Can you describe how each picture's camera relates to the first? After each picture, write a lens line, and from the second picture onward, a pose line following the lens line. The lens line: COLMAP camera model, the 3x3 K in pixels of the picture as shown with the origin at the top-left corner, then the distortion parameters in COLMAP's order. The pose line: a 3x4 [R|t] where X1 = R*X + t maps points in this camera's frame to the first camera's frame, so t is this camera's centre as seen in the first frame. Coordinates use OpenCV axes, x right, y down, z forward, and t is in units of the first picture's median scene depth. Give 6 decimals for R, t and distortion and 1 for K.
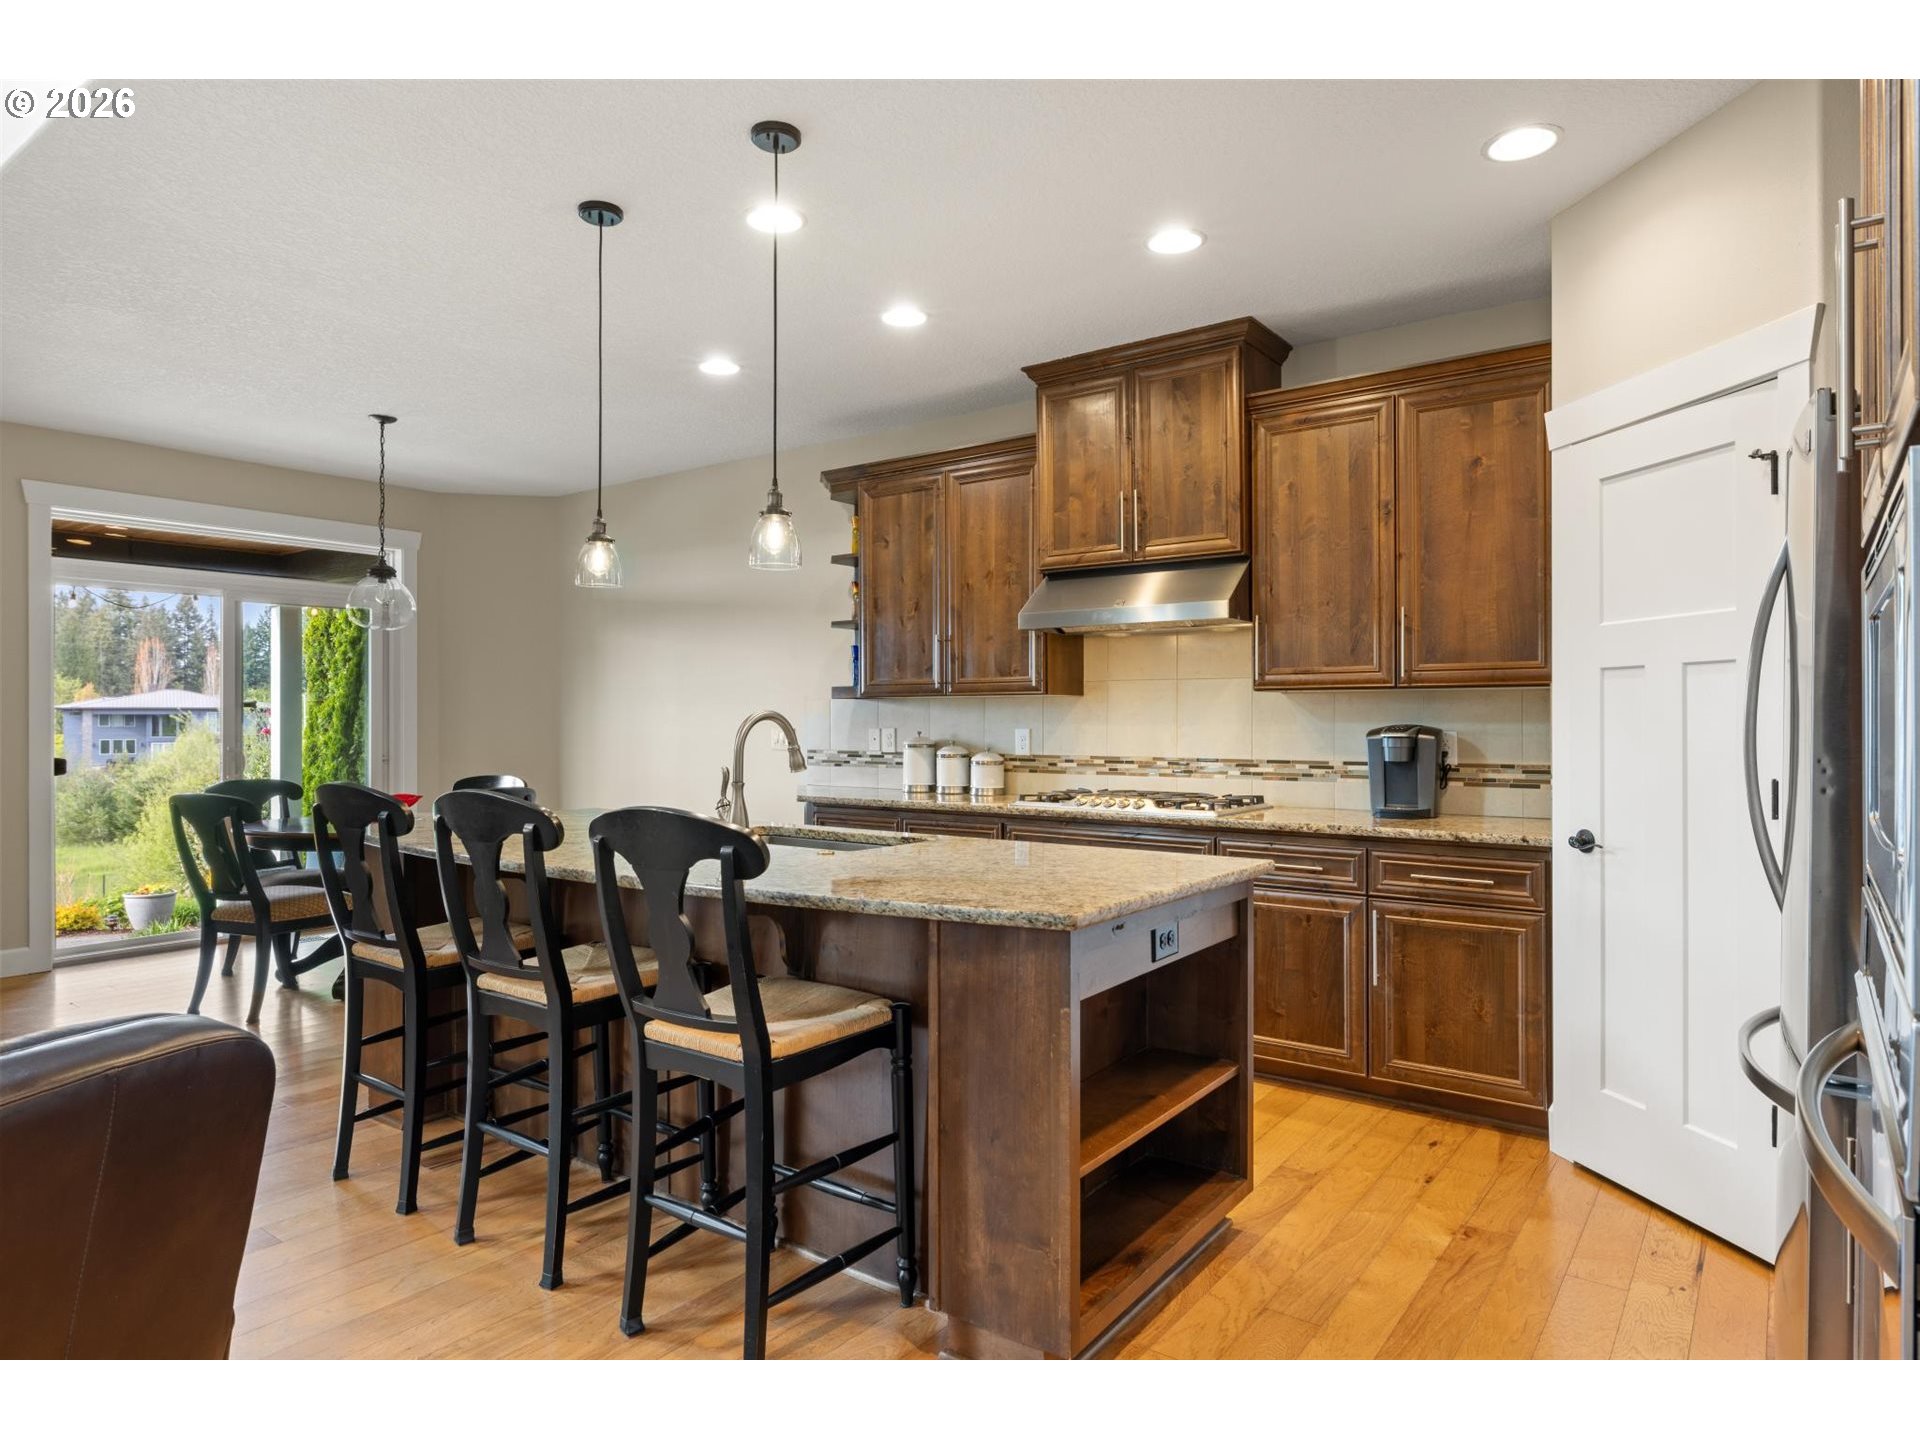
lens RADIAL K [[1118.9, 0, 960.0], [0, 1118.9, 720.0], [0, 0, 1]] dist [-0.005898, -0.000524]
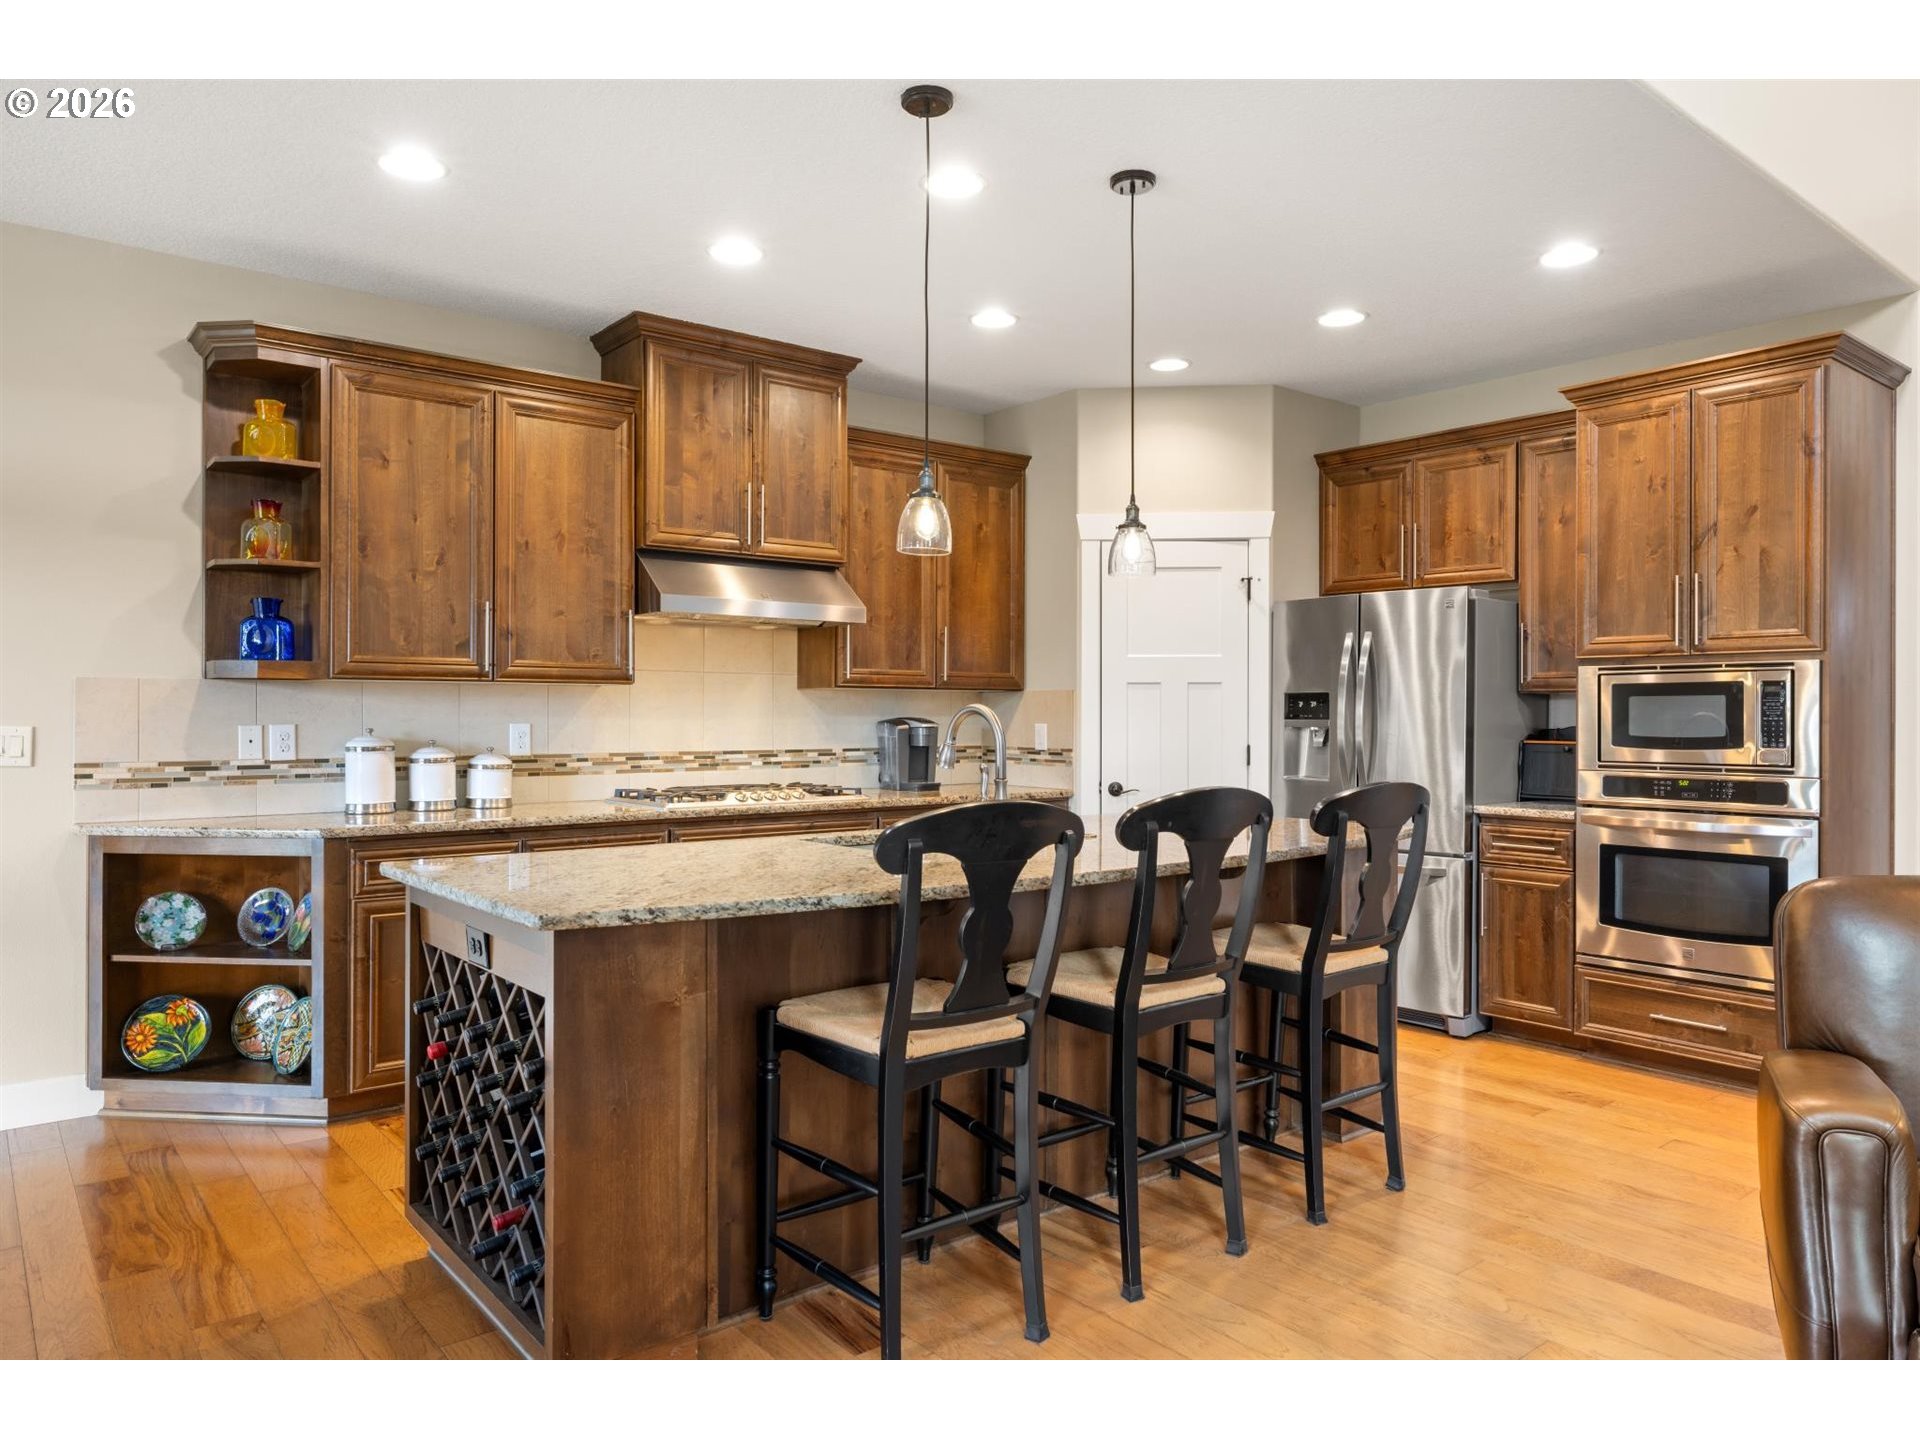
lens RADIAL K [[1263.5, 0, 960.0], [0, 1263.5, 720.0], [0, 0, 1]] dist [-0.004330, -0.001641]
pose [[0.248148, -0.003094, 0.968717, -0.864907], [-0.001330, 0.999993, 0.003534, 0.001893], [-0.968721, -0.002166, 0.248142, 0.520788]]
